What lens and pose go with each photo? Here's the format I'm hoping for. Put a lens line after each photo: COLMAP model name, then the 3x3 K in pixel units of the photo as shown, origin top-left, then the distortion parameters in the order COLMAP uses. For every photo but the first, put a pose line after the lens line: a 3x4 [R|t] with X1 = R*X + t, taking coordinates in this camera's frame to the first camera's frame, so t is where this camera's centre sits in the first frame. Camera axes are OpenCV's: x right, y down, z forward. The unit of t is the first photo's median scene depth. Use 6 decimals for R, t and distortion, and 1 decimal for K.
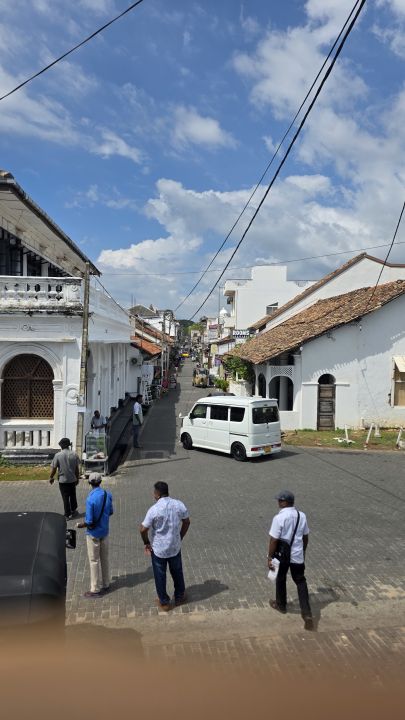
lens RADIAL K [[480.5, 0, 202.5], [0, 480.5, 360.0], [0, 0, 1]] dist [0.004742, 0.000620]
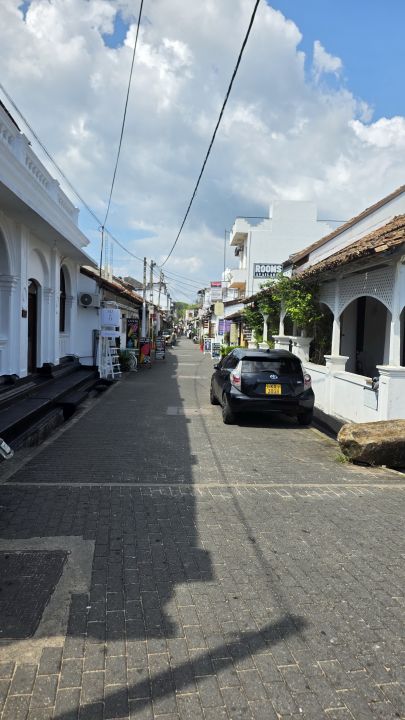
lens RADIAL K [[480.5, 0, 202.5], [0, 480.5, 360.0], [0, 0, 1]] dist [0.004742, 0.000620]
pose [[0.999836, 0.013167, 0.012414, -0.011413], [-0.013505, 0.999530, 0.027522, 0.045154], [-0.012046, -0.027685, 0.999544, 0.365870]]
